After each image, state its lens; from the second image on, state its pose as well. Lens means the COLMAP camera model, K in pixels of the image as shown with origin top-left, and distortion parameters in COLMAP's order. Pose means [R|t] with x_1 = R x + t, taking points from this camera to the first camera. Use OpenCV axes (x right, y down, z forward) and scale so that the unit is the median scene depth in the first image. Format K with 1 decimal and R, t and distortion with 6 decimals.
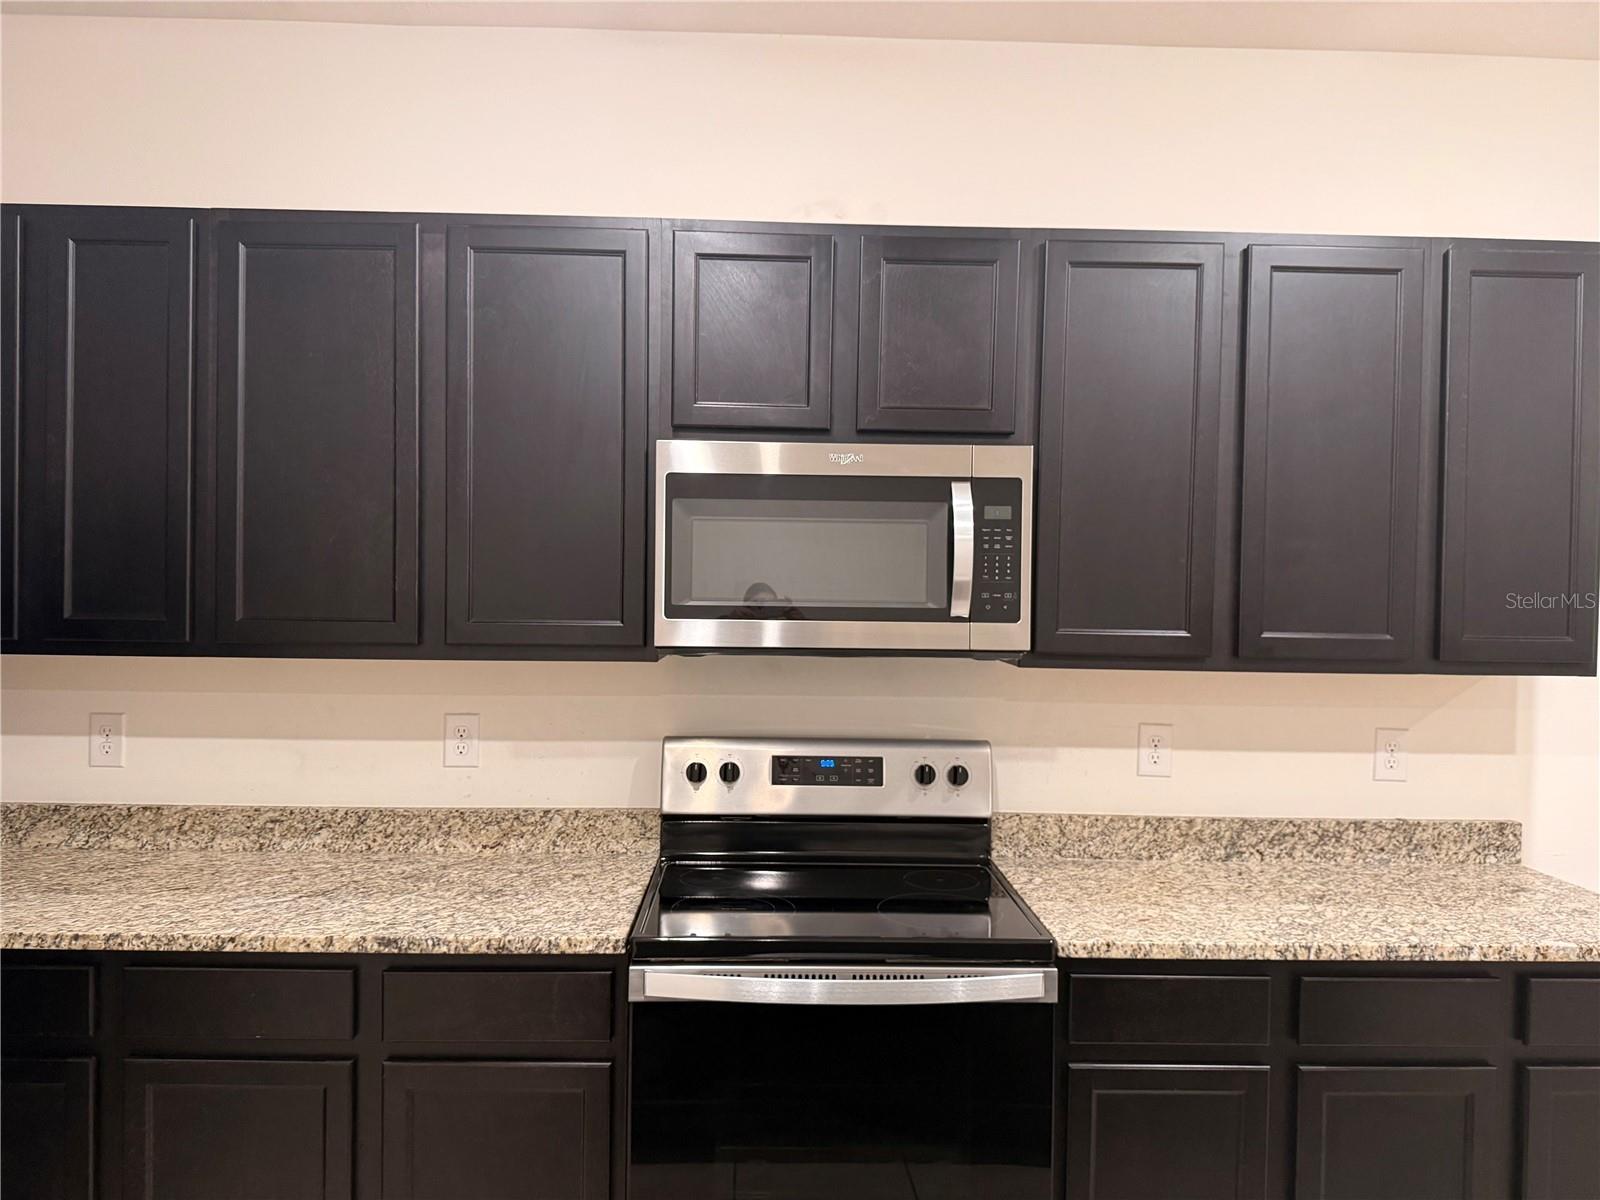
lens RADIAL K [[1119.7, 0, 800.0], [0, 1119.7, 600.0], [0, 0, 1]] dist [0.158381, -0.289948]
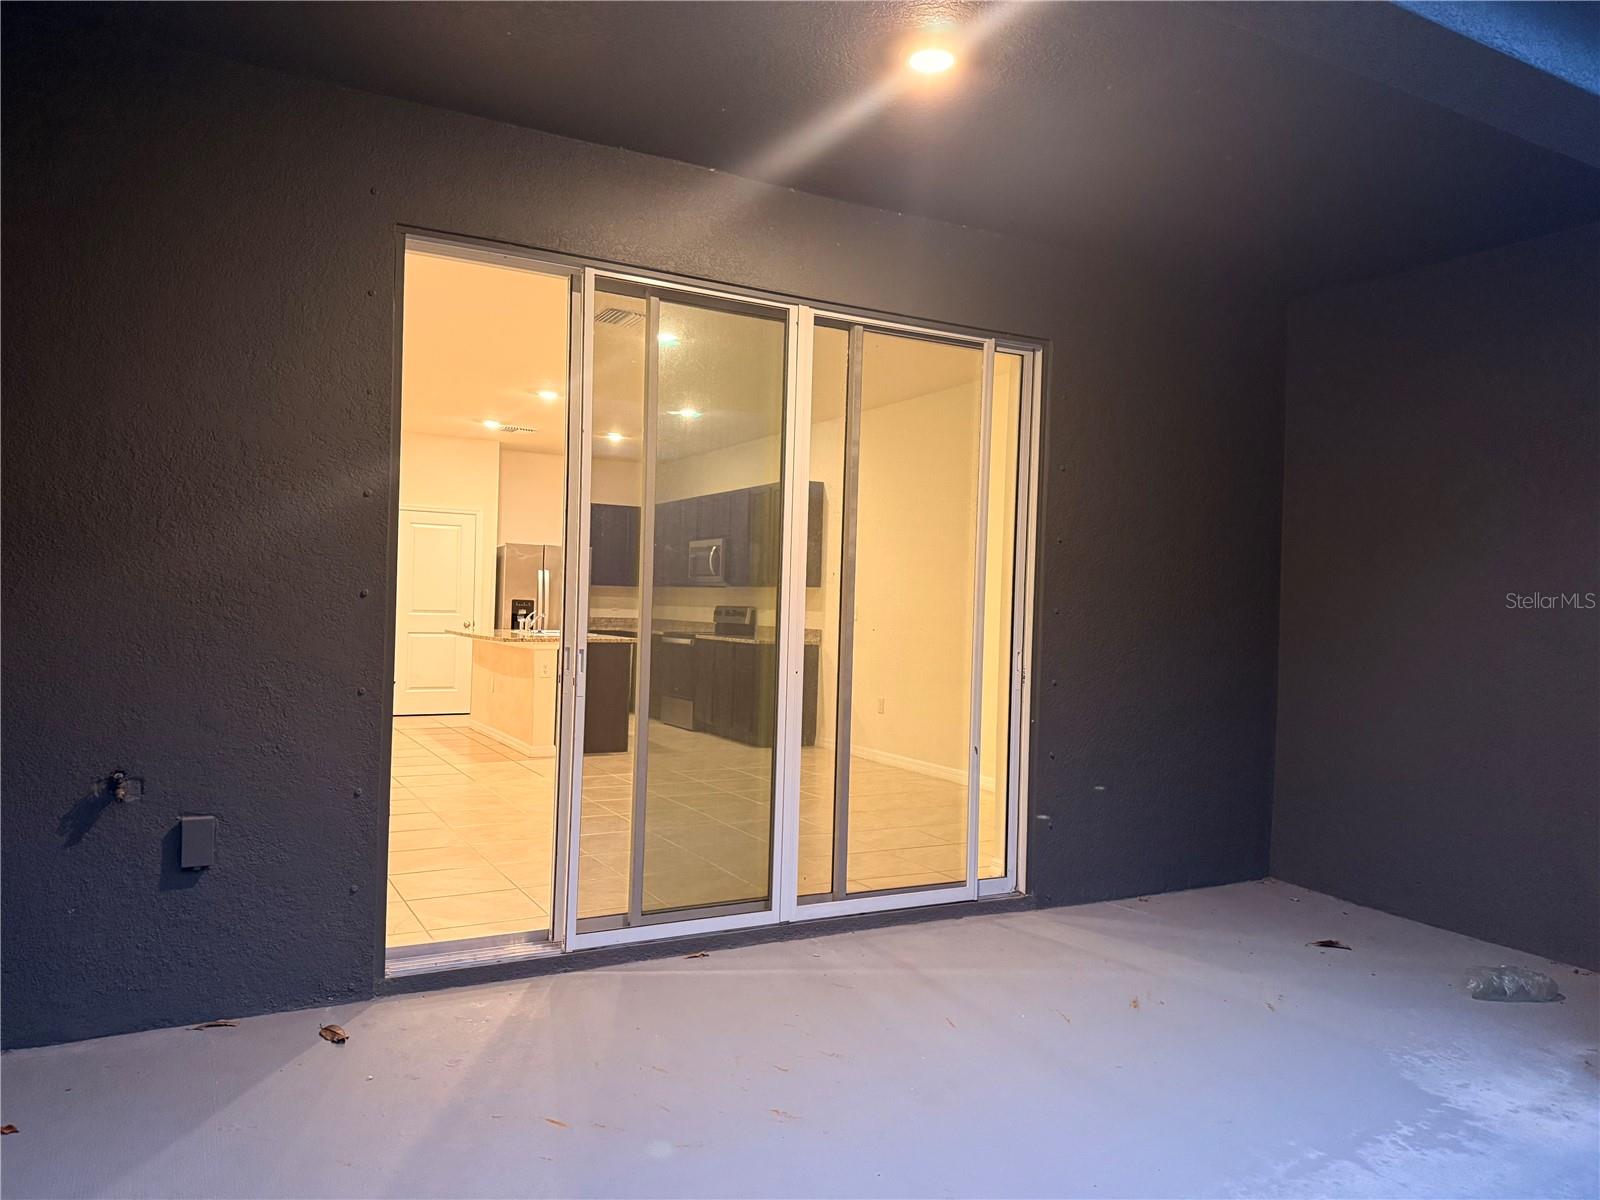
lens RADIAL K [[1117.5, 0, 796.6], [0, 1117.5, 609.0], [0, 0, 1]] dist [0.053803, -0.076156]
pose [[0.447987, -0.004233, -0.894030, 3.919082], [-0.029824, 0.999361, -0.019676, 0.208179], [0.893542, 0.035479, 0.447575, -0.690682]]
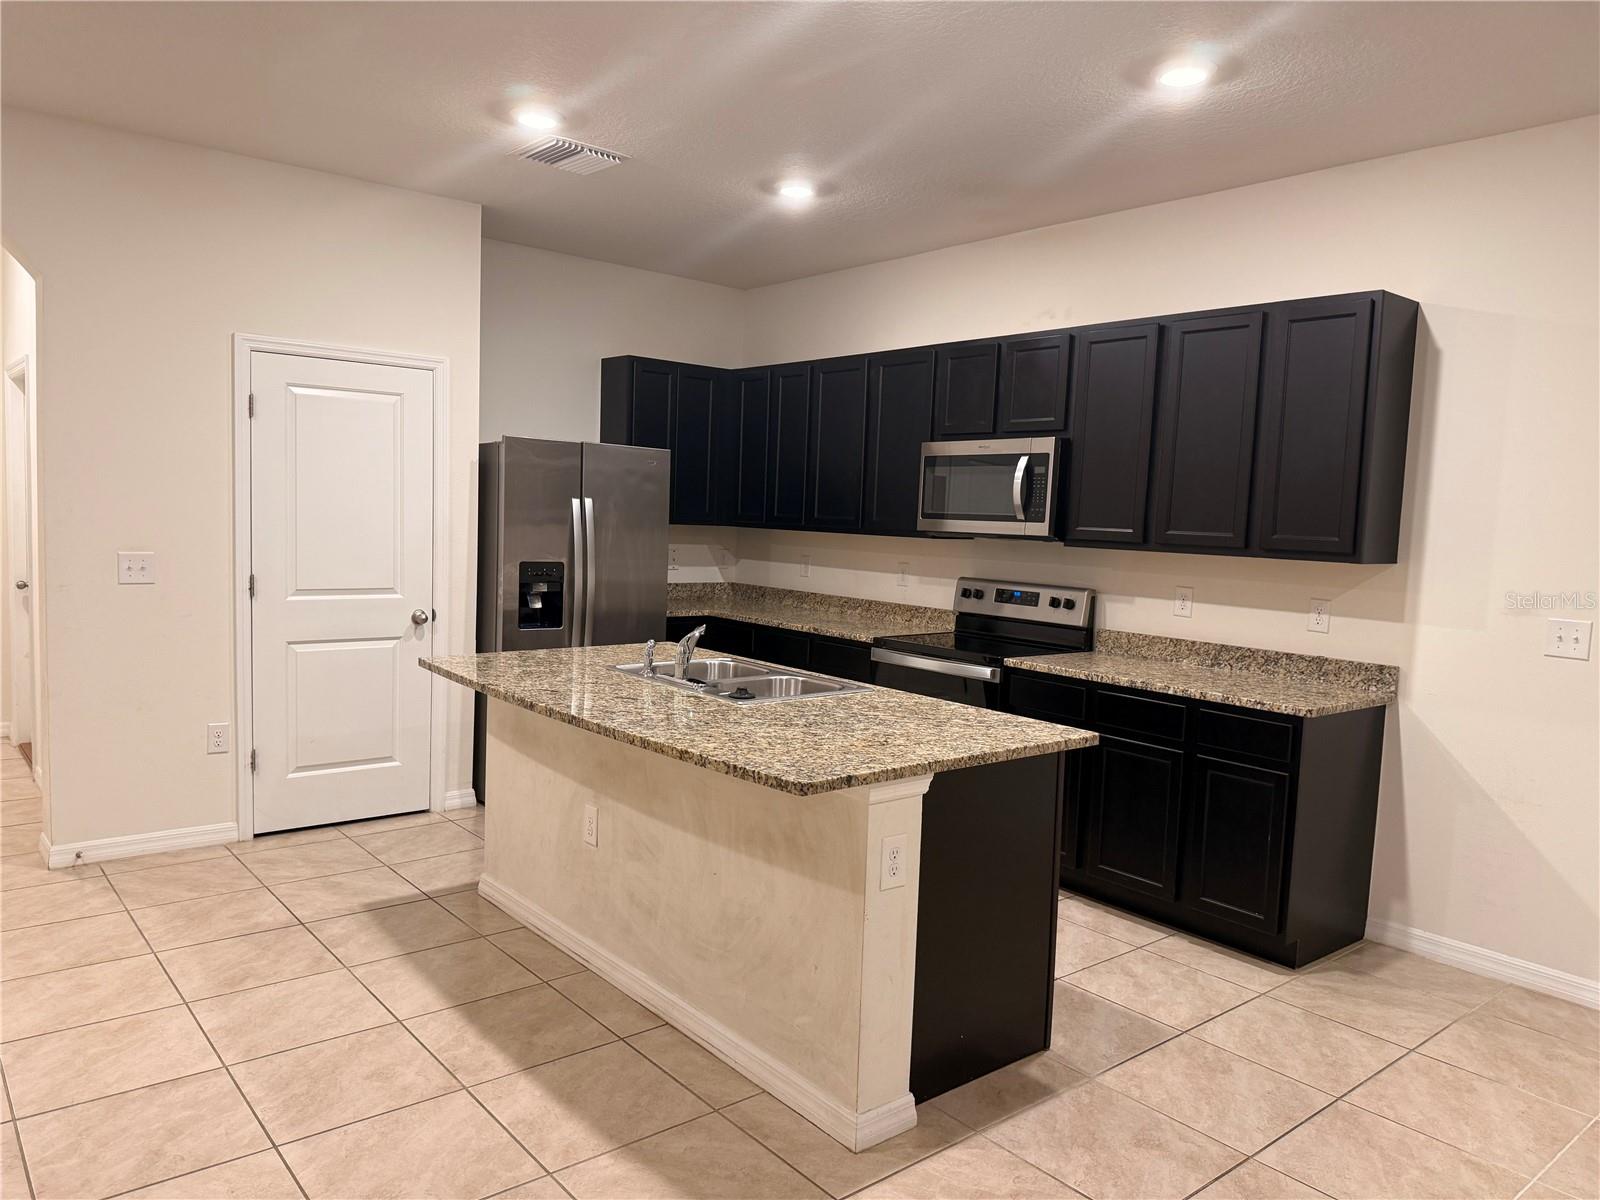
lens RADIAL K [[1117.5, 0, 796.6], [0, 1117.5, 609.0], [0, 0, 1]] dist [0.053803, -0.076156]
pose [[0.611936, 0.075954, -0.787252, 1.360891], [-0.035901, 0.997020, 0.068286, 0.047241], [0.790092, -0.013523, 0.612839, -0.557222]]
